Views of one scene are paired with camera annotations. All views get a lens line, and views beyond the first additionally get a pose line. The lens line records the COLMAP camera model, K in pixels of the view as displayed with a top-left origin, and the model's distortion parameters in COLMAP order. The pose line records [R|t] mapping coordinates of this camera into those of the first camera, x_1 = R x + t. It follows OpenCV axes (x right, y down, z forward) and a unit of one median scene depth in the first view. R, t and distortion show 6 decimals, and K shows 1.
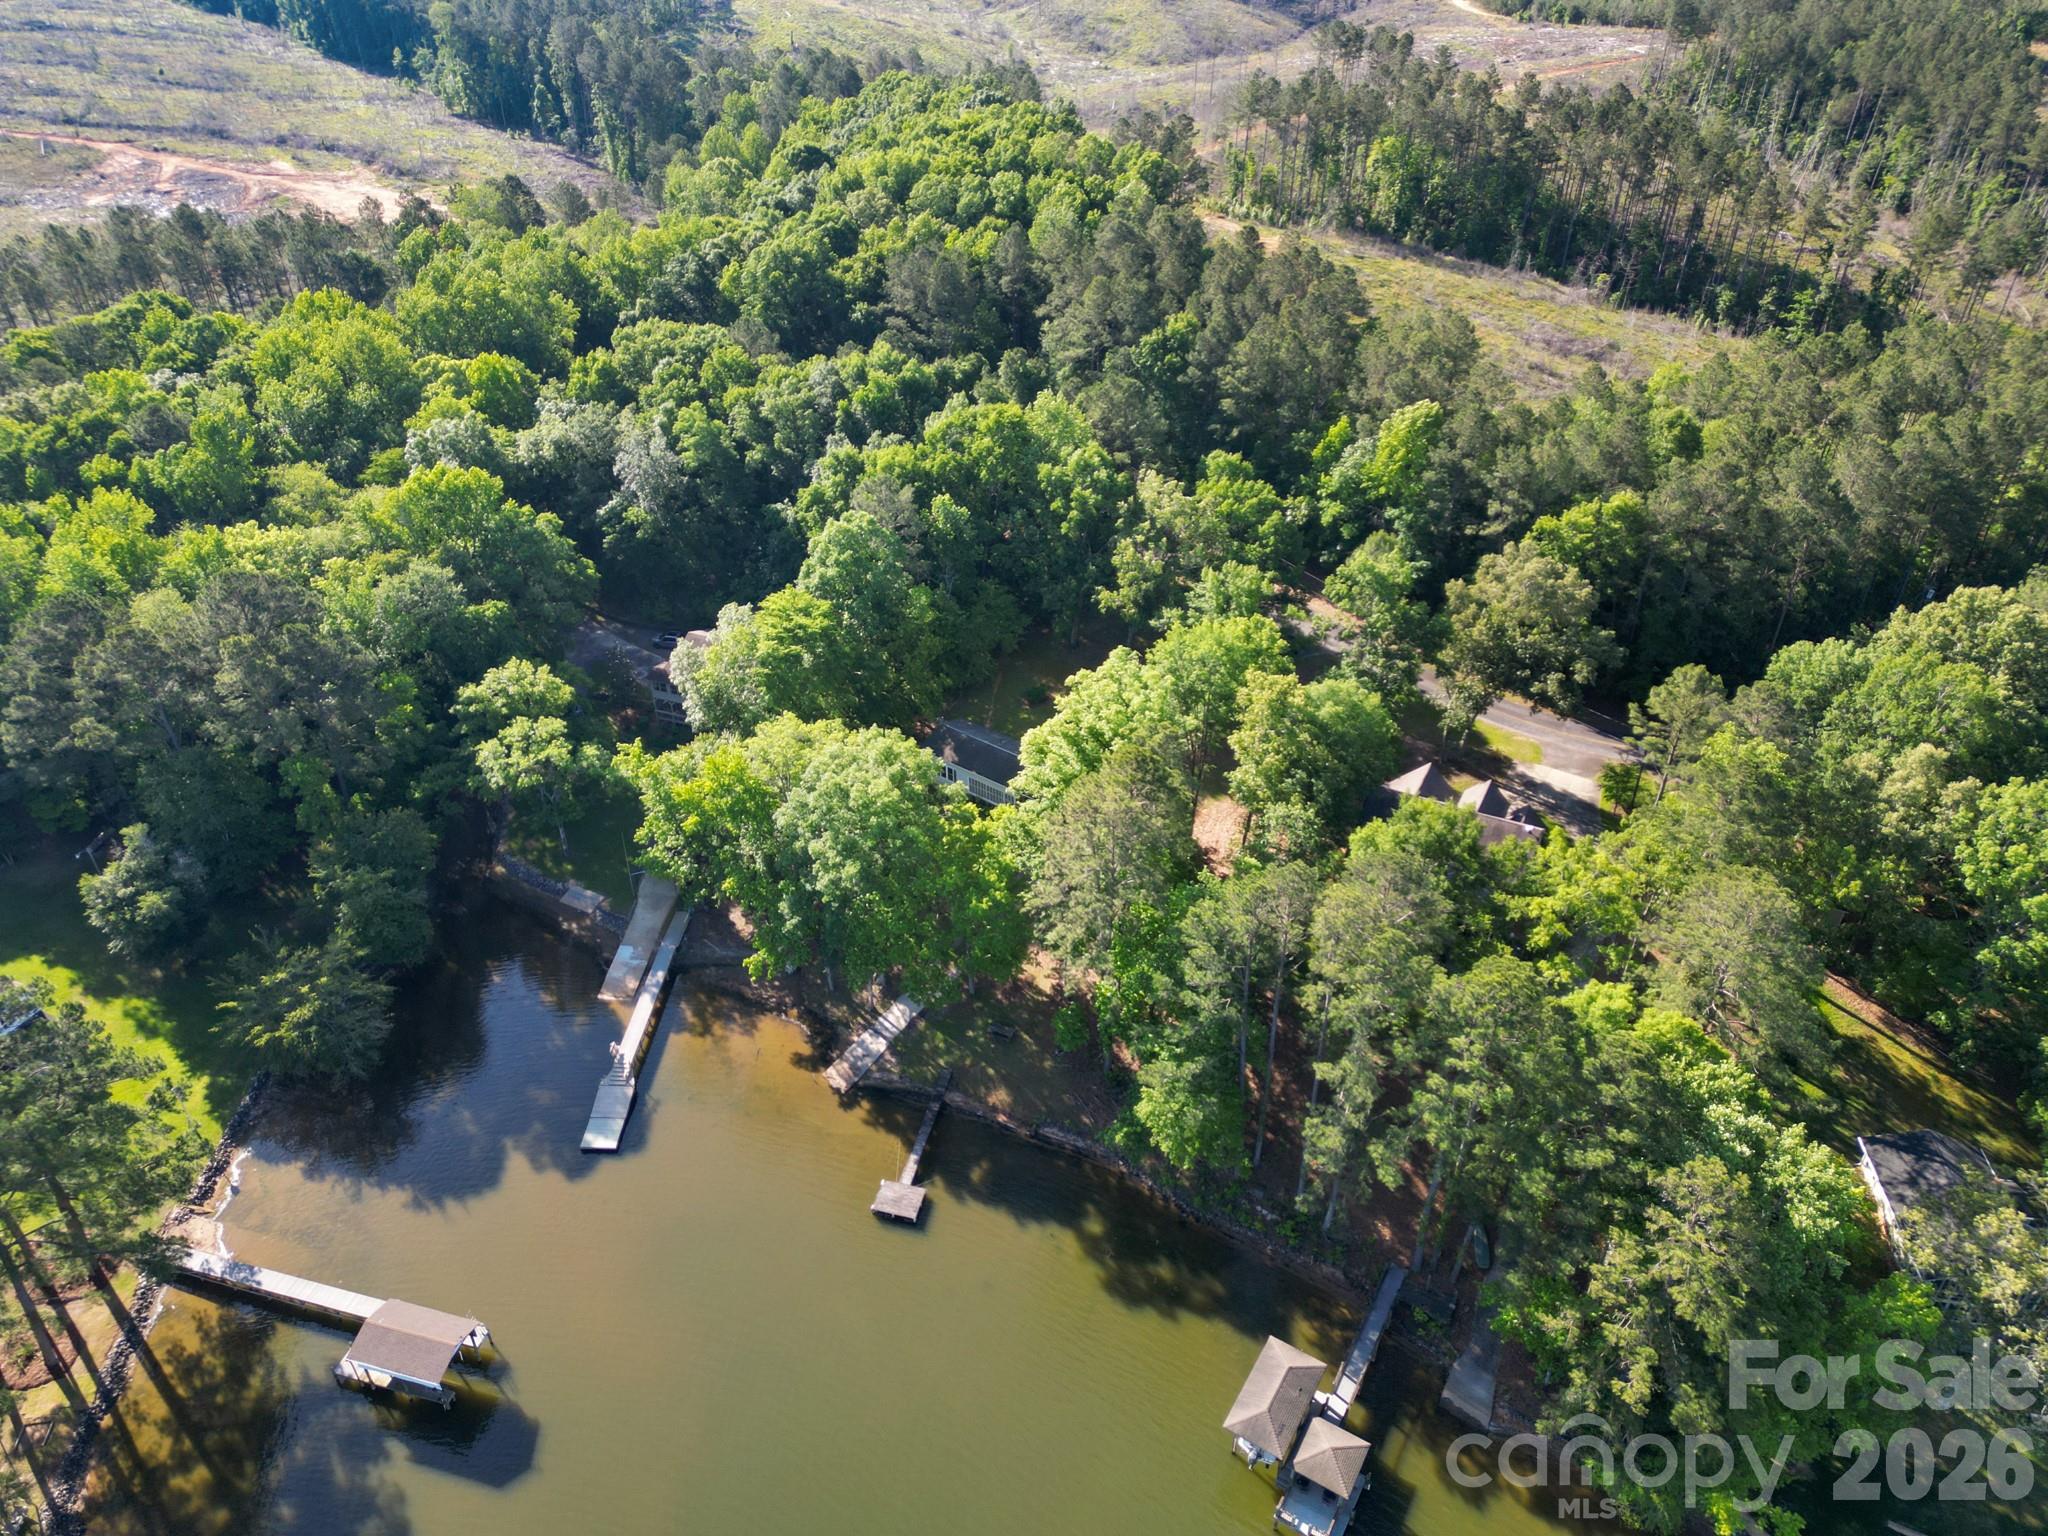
lens RADIAL K [[1440.7, 0, 1019.4], [0, 1440.7, 758.4], [0, 0, 1]] dist [0.068959, -0.062122]
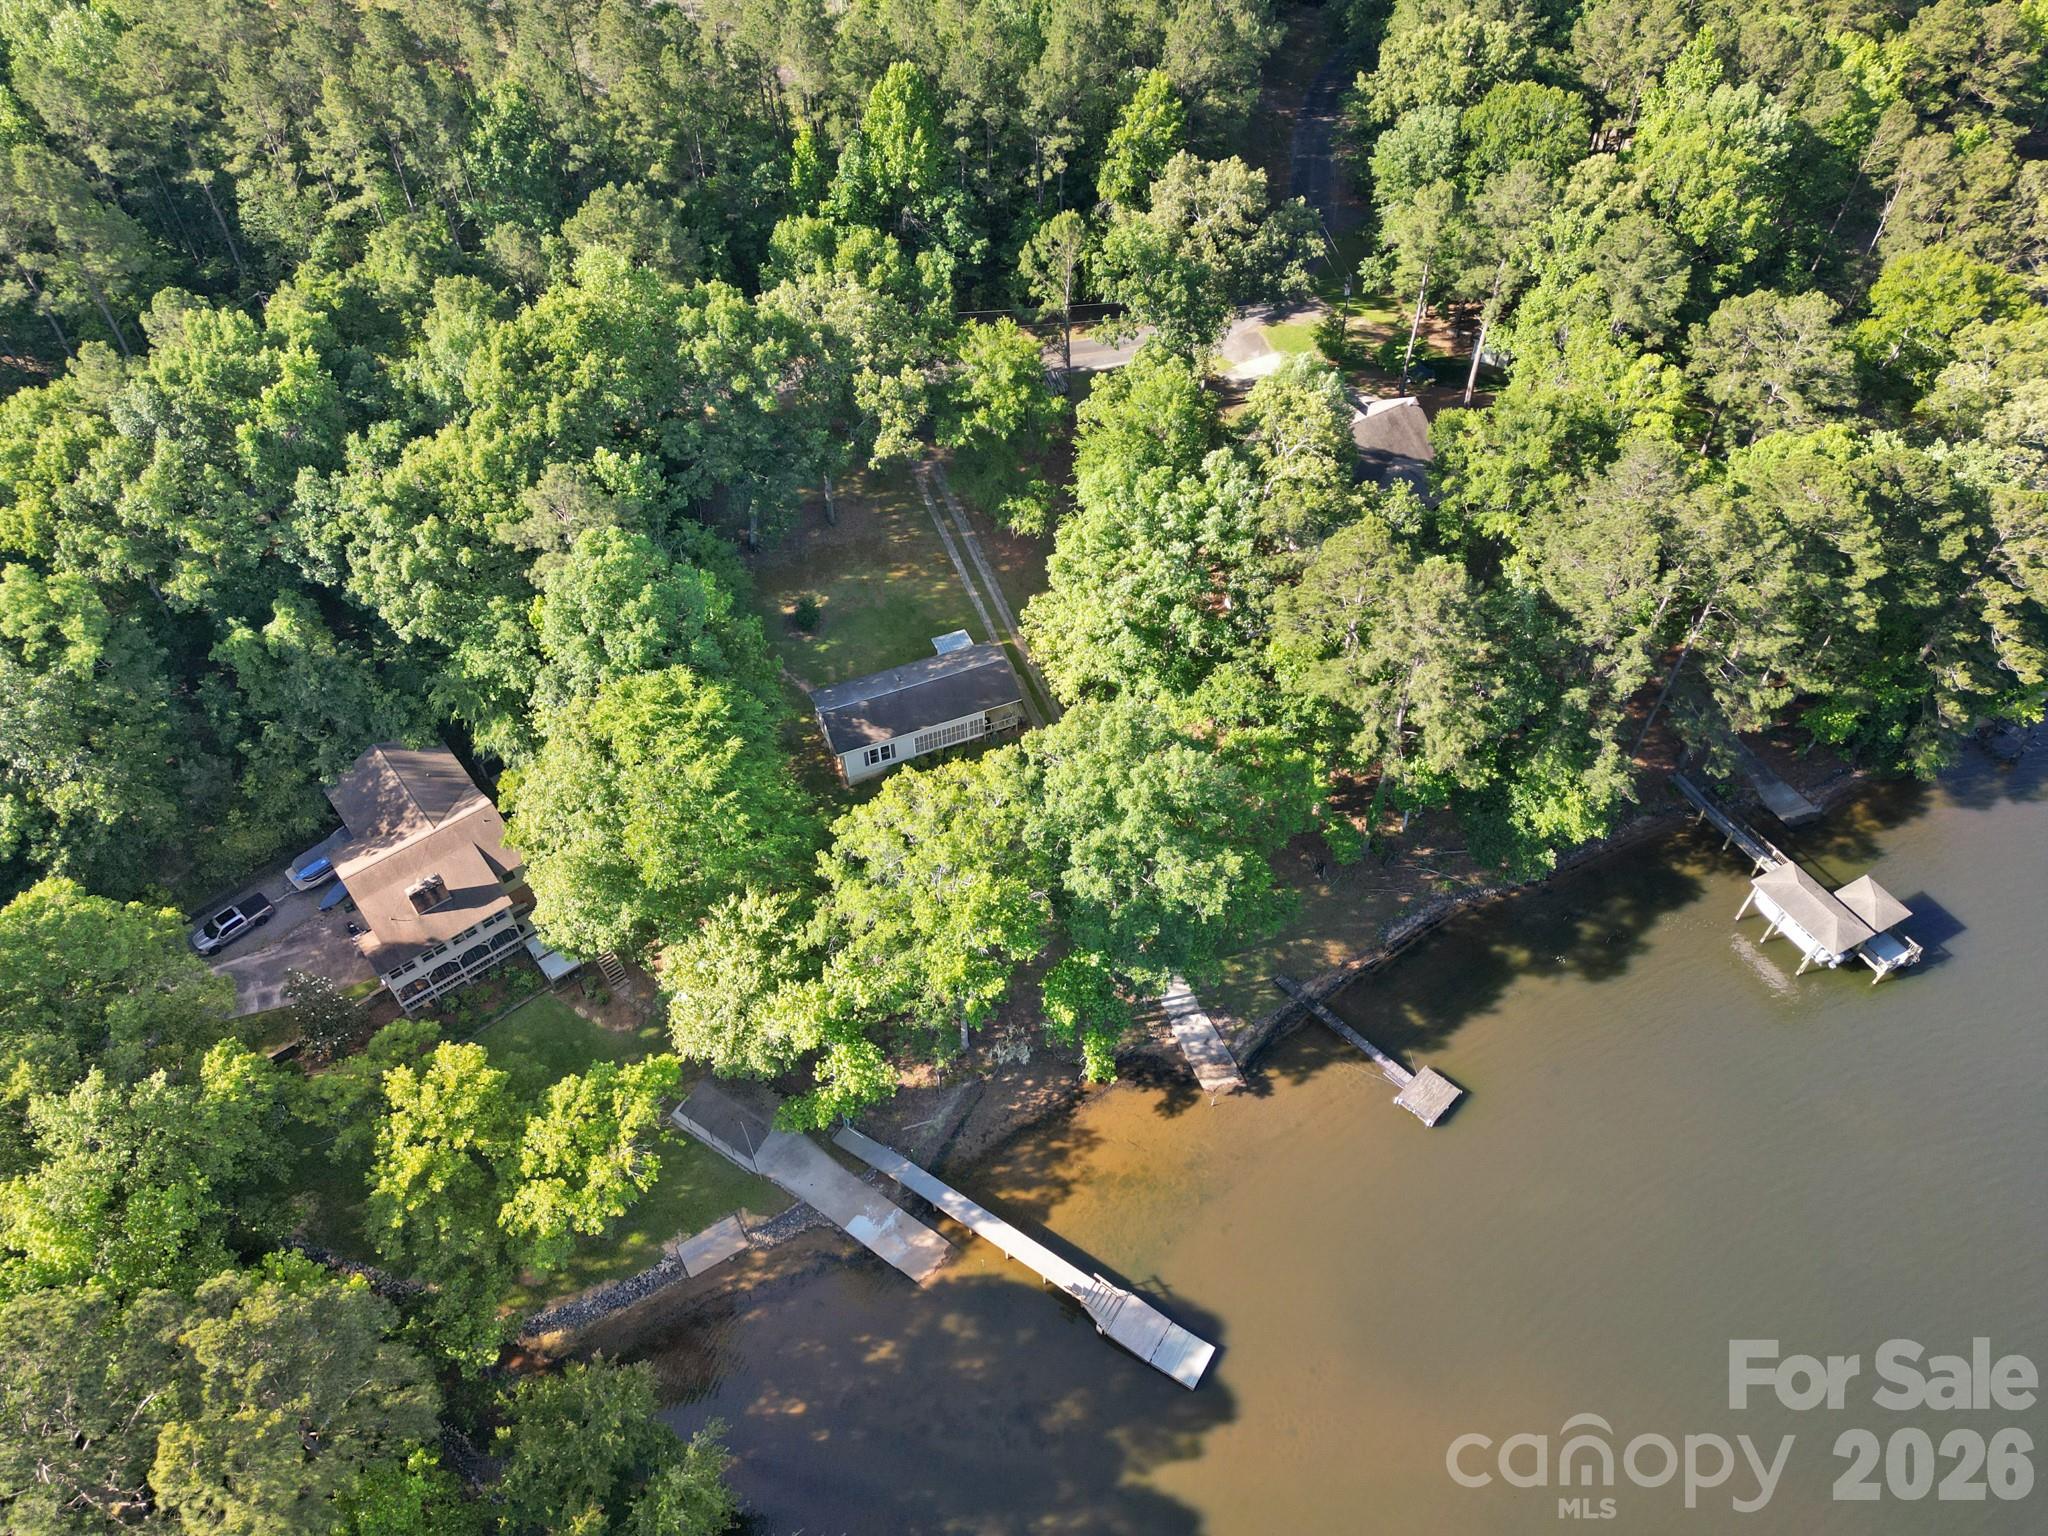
lens RADIAL K [[1440.7, 0, 1020.7], [0, 1440.7, 766.6], [0, 0, 1]] dist [0.068959, -0.062122]
pose [[0.506884, -0.643546, 0.573514, -0.495781], [0.493424, 0.762150, 0.419118, -0.292934], [-0.706825, 0.070541, 0.703862, 0.442001]]
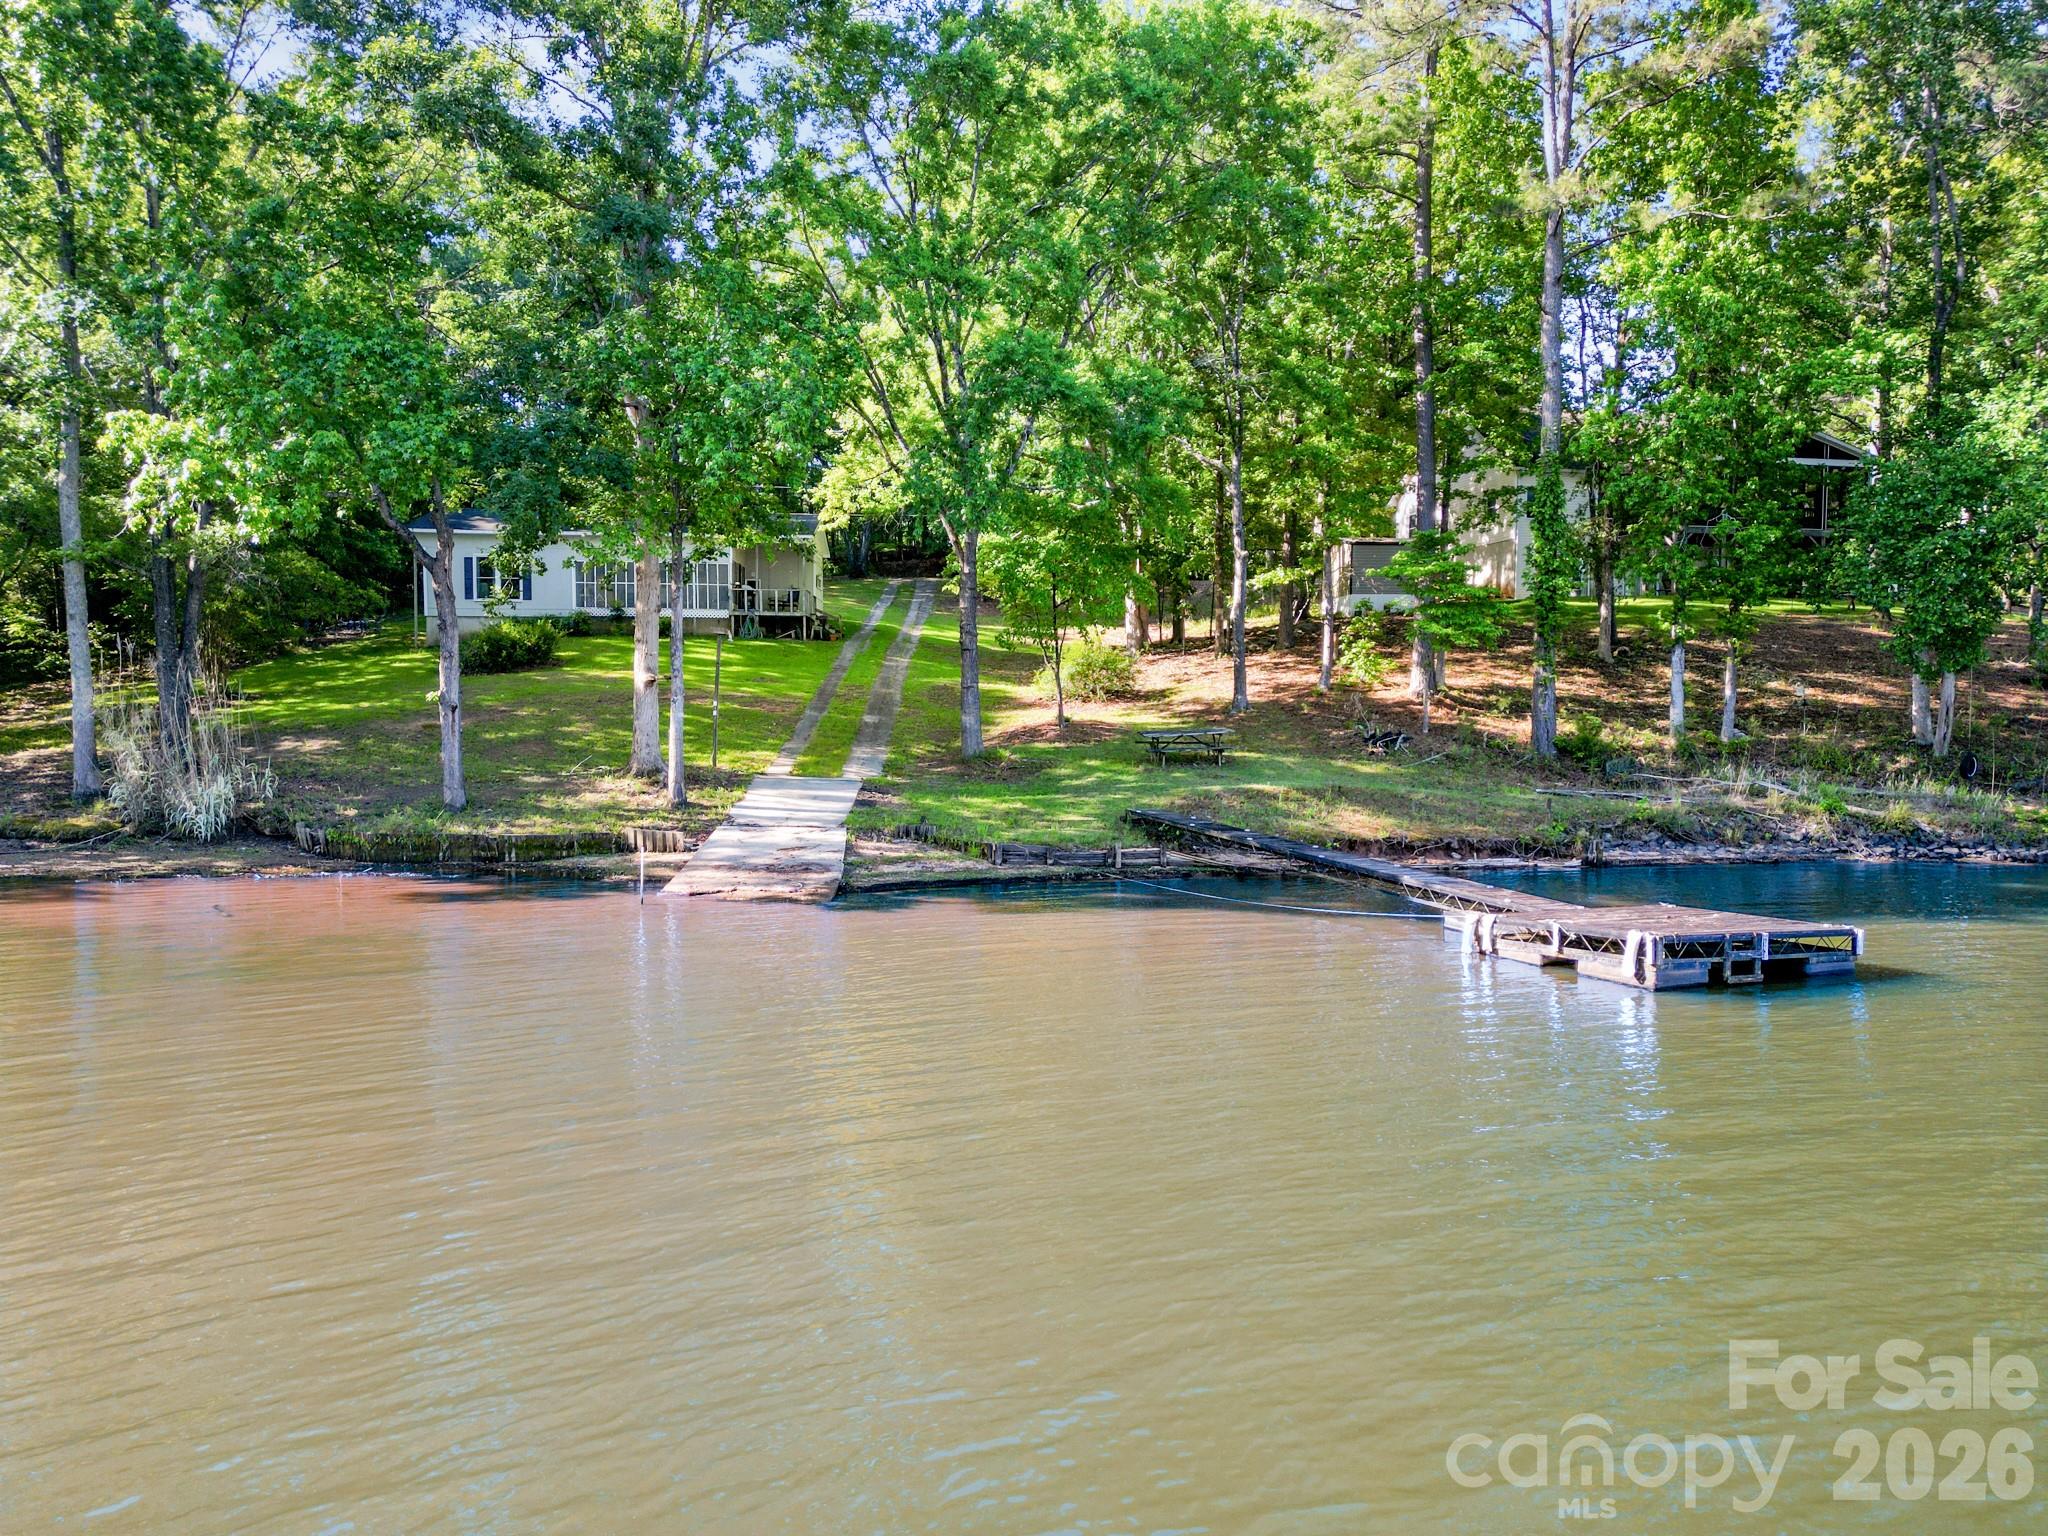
lens RADIAL K [[1440.7, 0, 1025.0], [0, 1440.7, 772.3], [0, 0, 1]] dist [0.068959, -0.062122]
pose [[0.765752, -0.007573, 0.643091, -0.204604], [0.348275, 0.845508, -0.404748, 0.276135], [-0.540674, 0.533909, 0.650087, 0.765853]]
